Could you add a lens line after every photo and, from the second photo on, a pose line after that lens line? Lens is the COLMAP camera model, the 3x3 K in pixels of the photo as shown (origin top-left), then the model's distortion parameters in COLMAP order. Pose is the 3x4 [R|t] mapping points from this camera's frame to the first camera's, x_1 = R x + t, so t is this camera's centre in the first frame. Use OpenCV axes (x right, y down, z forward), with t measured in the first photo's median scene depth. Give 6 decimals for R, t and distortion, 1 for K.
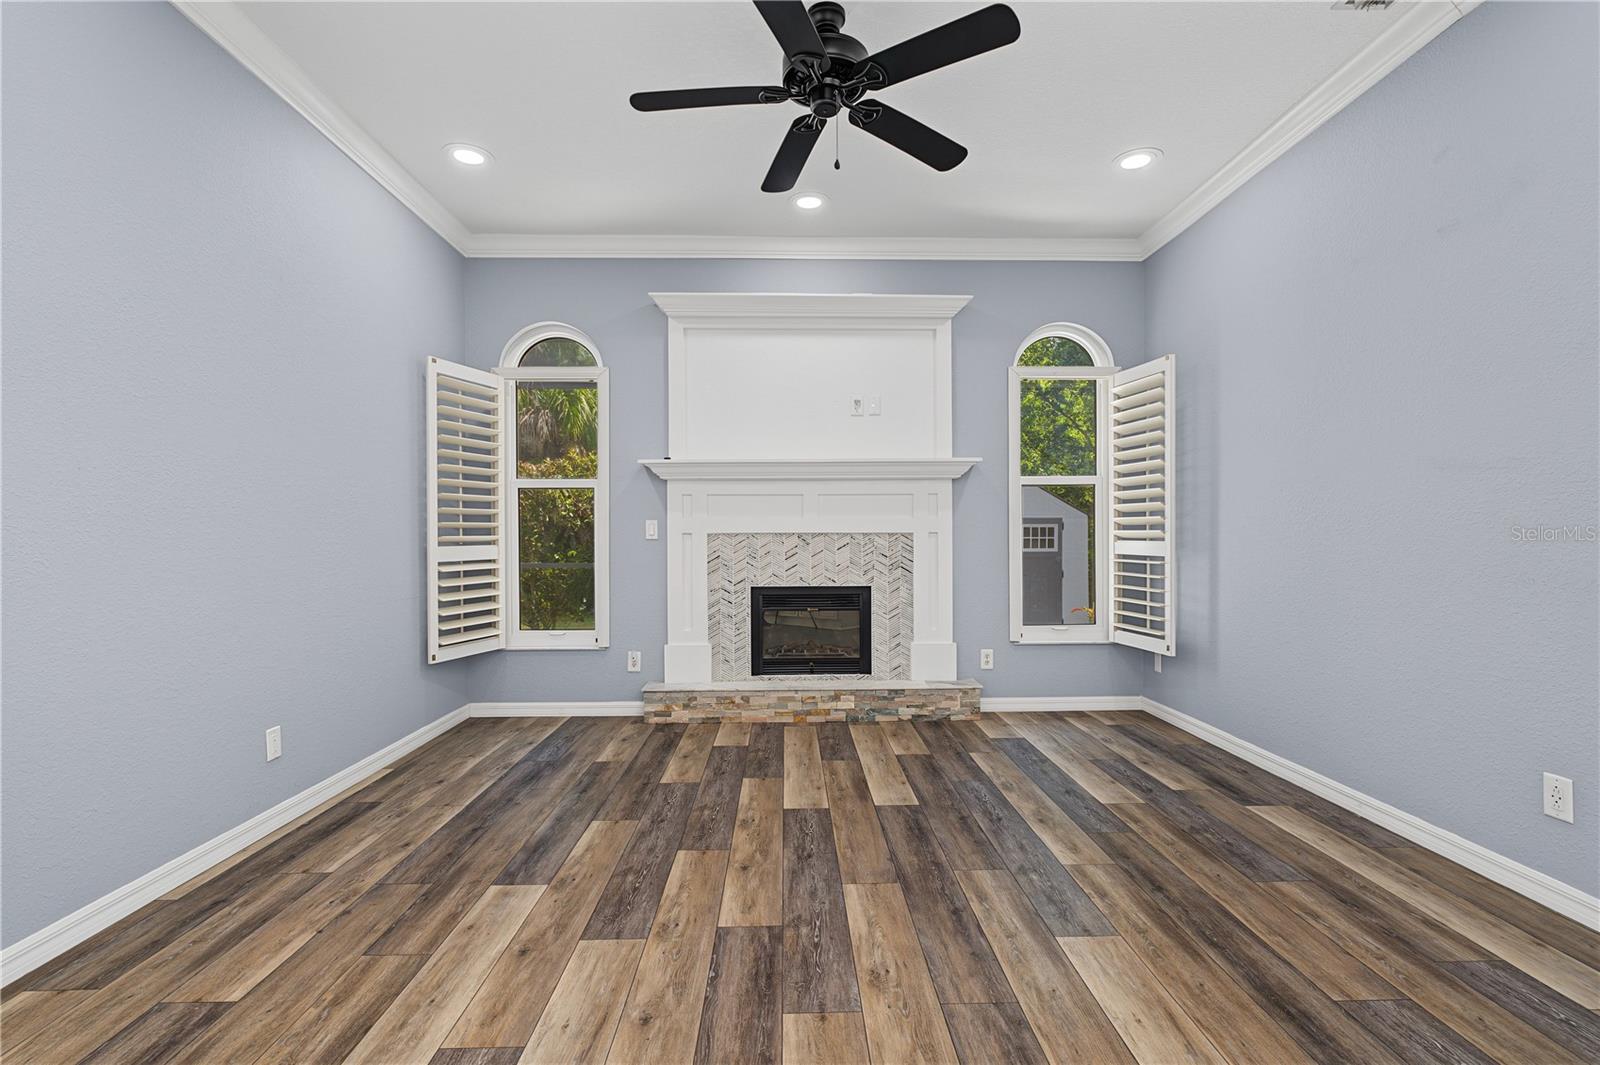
lens RADIAL K [[721.6, 0, 805.1], [0, 721.6, 546.7], [0, 0, 1]] dist [-0.010245, 0.003054]
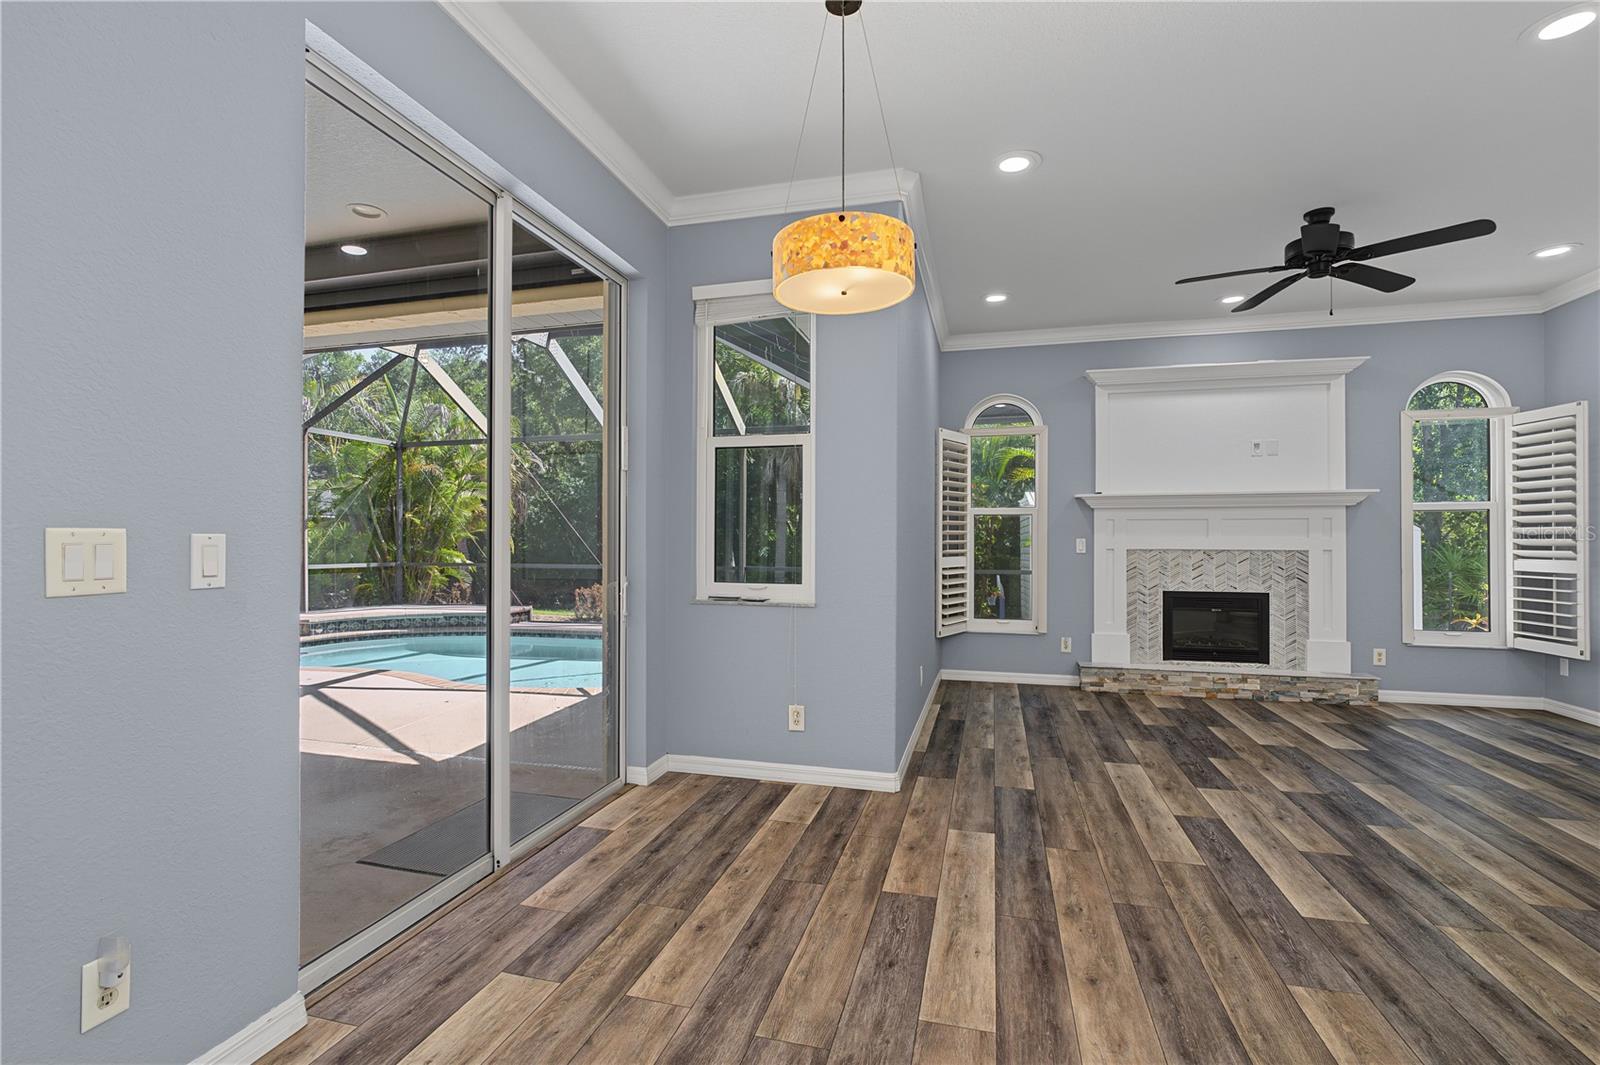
lens RADIAL K [[721.6, 0, 787.3], [0, 721.6, 541.1], [0, 0, 1]] dist [-0.010245, 0.003054]
pose [[0.952974, 0.004952, -0.303013, -0.341398], [-0.010345, 0.999815, -0.016196, -0.006922], [0.302877, 0.018569, 0.952849, -0.456529]]
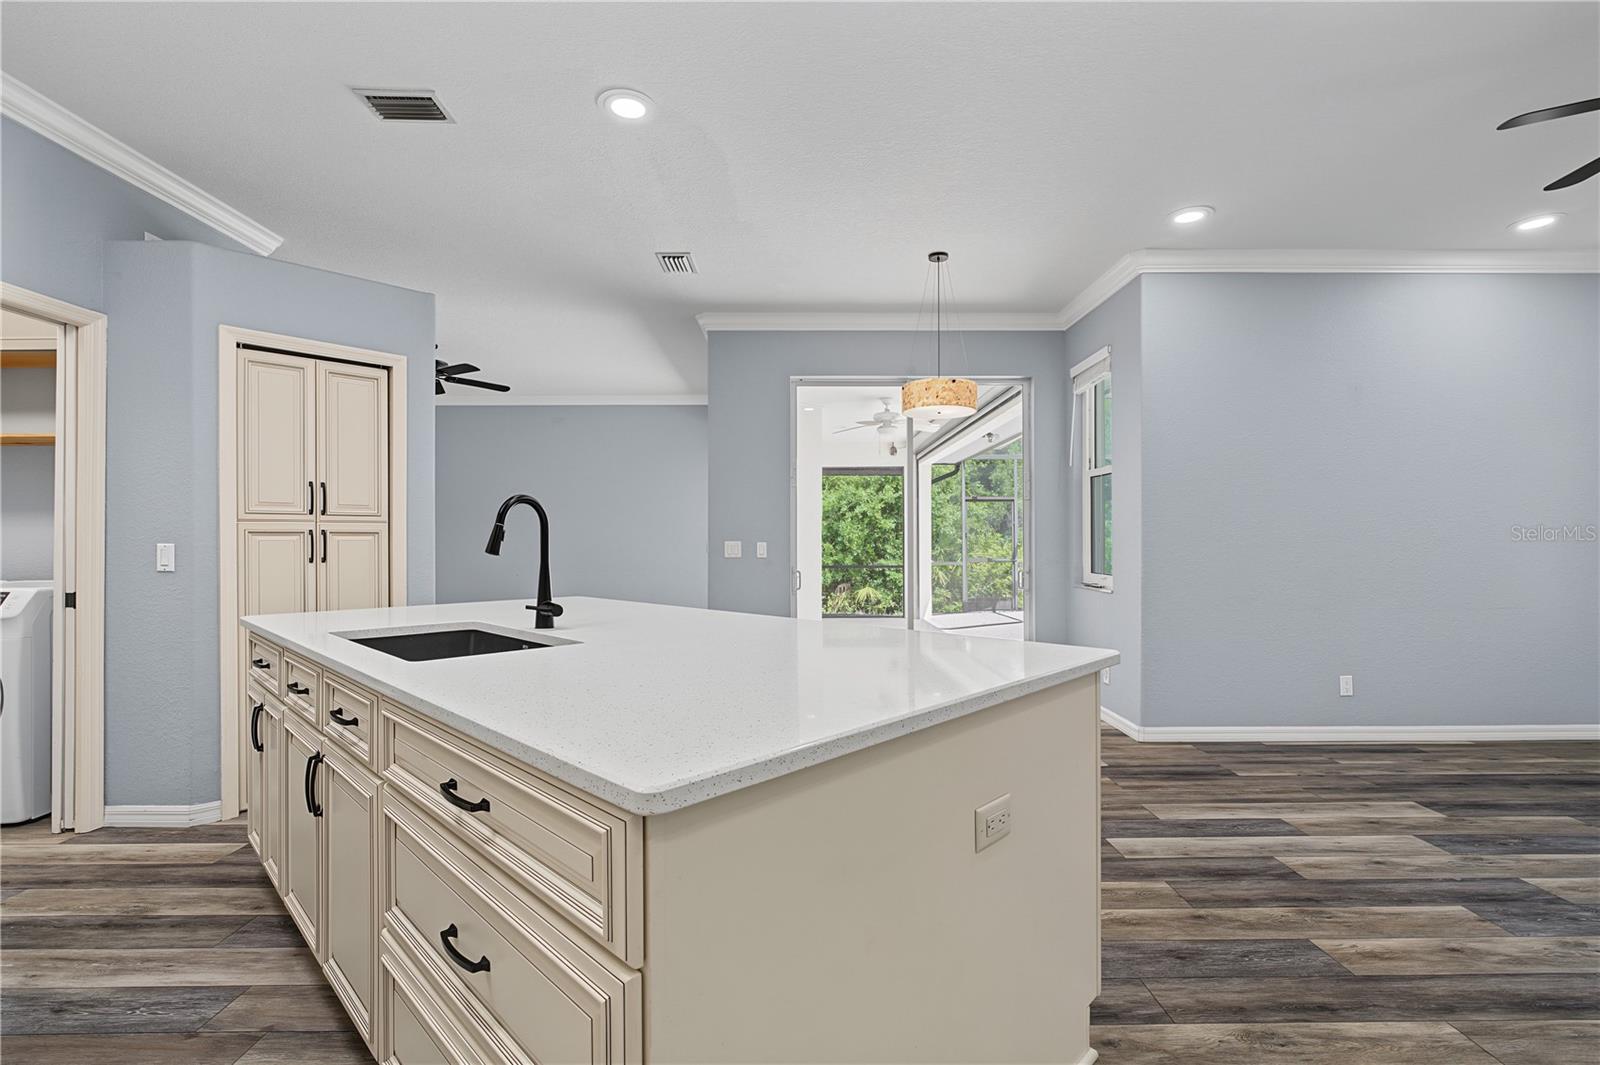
lens RADIAL K [[721.6, 0, 793.3], [0, 721.6, 540.1], [0, 0, 1]] dist [-0.010245, 0.003054]
pose [[-0.025503, 0.003483, -0.999669, 0.549871], [-0.012491, 0.999915, 0.003803, -0.021678], [0.999597, 0.012584, -0.025458, -0.110261]]
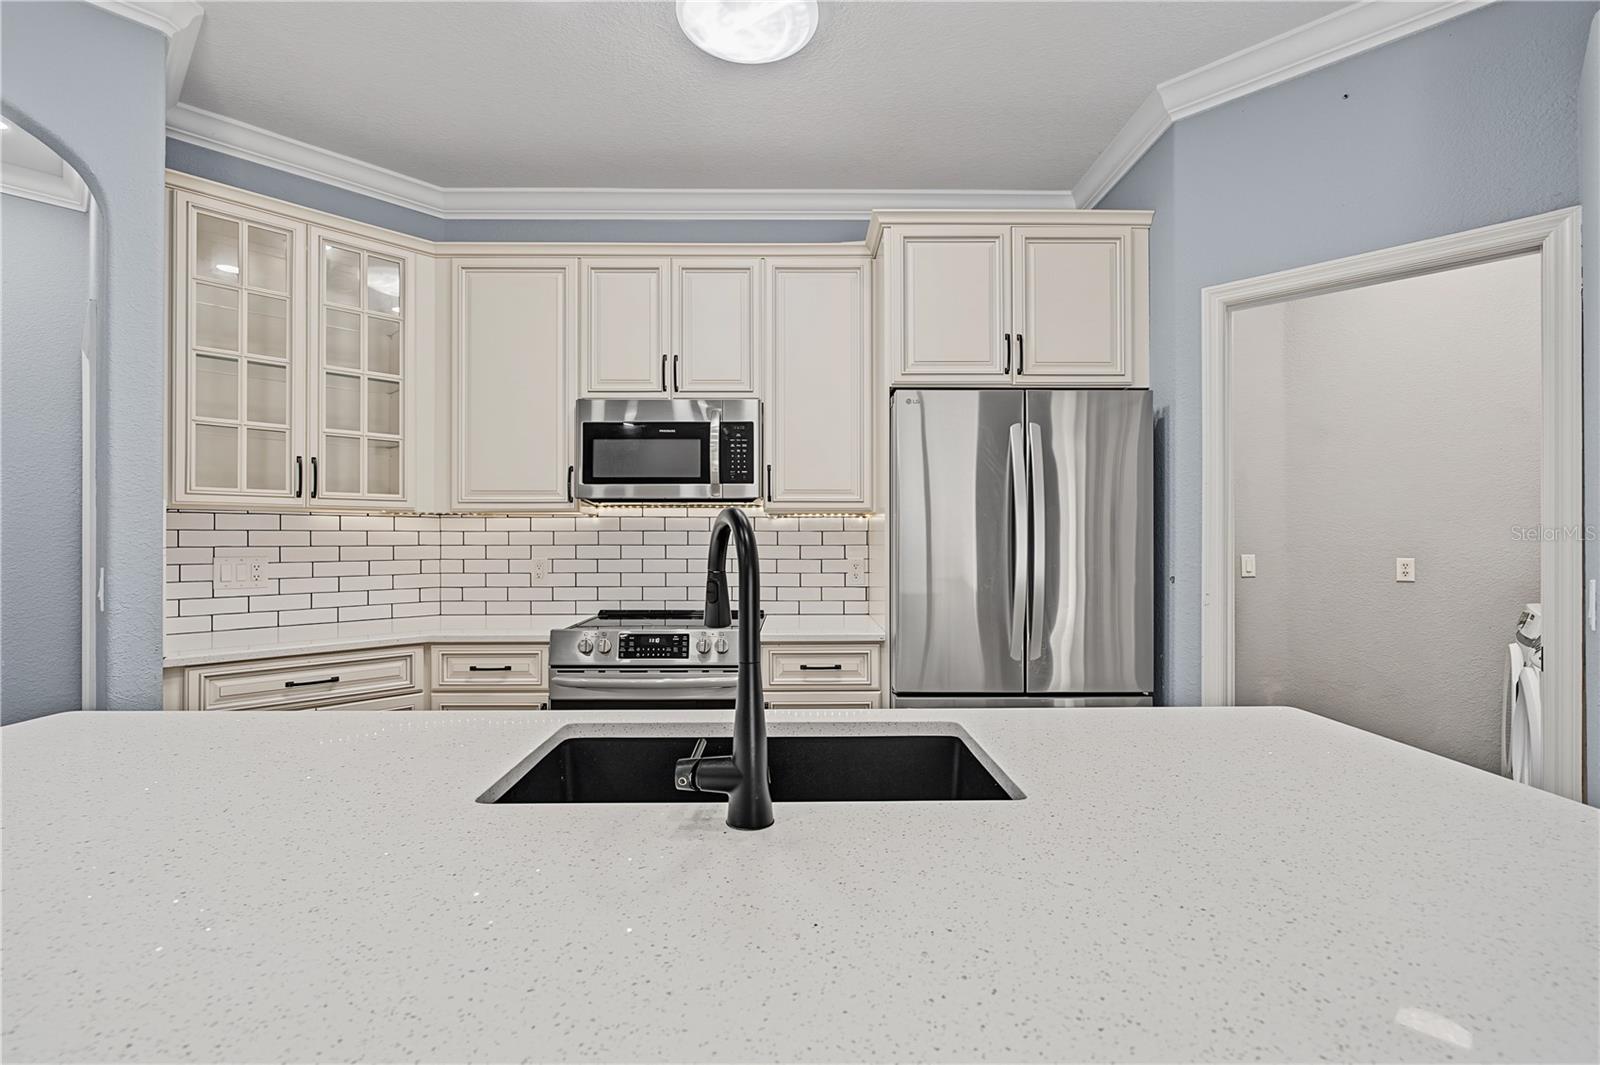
lens RADIAL K [[721.6, 0, 802.1], [0, 721.6, 538.1], [0, 0, 1]] dist [-0.010245, 0.003054]
pose [[-0.698556, 0.007056, 0.715521, -0.136236], [0.016371, 0.999847, 0.006123, -0.040636], [-0.715368, 0.015991, -0.698564, -0.162418]]
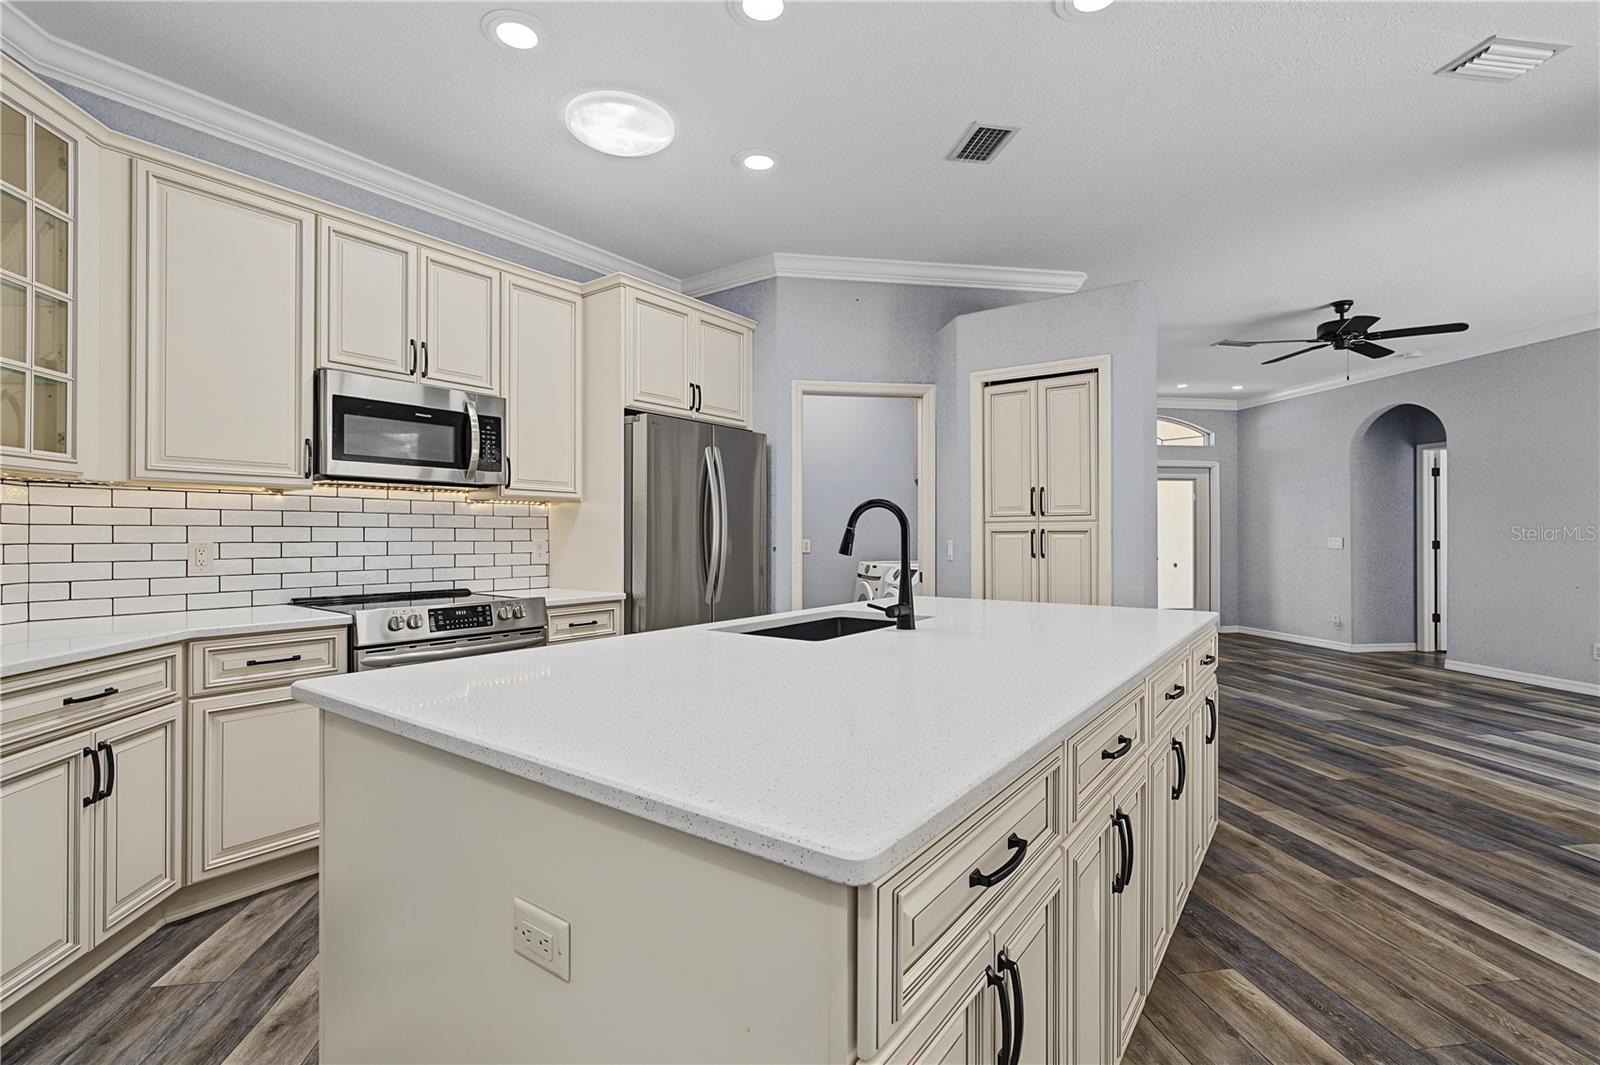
lens RADIAL K [[721.6, 0, 803.2], [0, 721.6, 534.1], [0, 0, 1]] dist [-0.010245, 0.003054]
pose [[-0.992062, 0.006993, -0.125555, 0.172499], [0.005291, 0.999890, 0.013876, -0.031331], [0.125638, 0.013102, -0.991990, 0.210560]]
